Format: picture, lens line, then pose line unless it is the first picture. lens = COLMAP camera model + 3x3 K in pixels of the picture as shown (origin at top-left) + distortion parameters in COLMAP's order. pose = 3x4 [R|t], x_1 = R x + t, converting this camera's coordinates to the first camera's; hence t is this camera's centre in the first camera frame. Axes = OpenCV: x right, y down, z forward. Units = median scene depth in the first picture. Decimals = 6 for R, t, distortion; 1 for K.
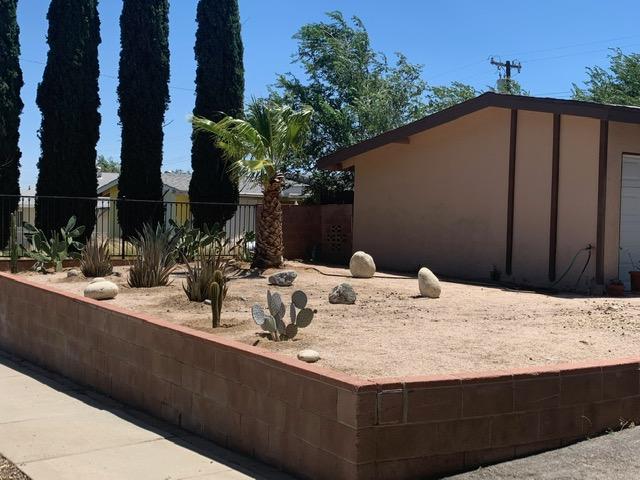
lens RADIAL K [[831.3, 0, 319.8], [0, 831.3, 240.2], [0, 0, 1]] dist [-0.031874, 0.000000]
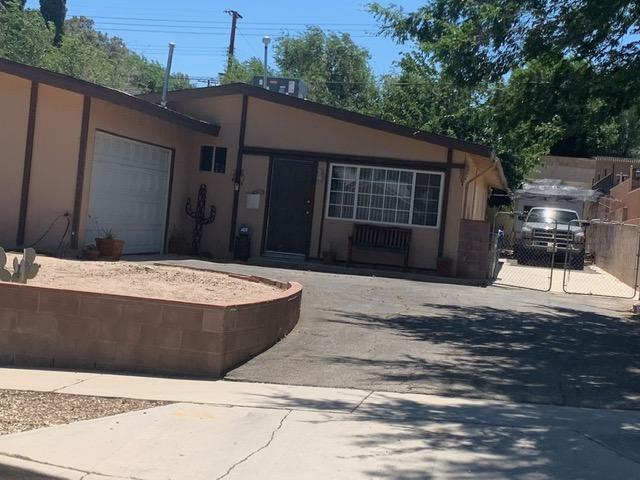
lens RADIAL K [[1215.4, 0, 320.1], [0, 1215.4, 239.9], [0, 0, 1]] dist [0.003478, 0.000000]
pose [[0.659522, 0.026076, 0.751233, -0.818546], [-0.058770, 0.998128, 0.016950, -0.005103], [-0.749384, -0.055329, 0.659819, -0.363818]]
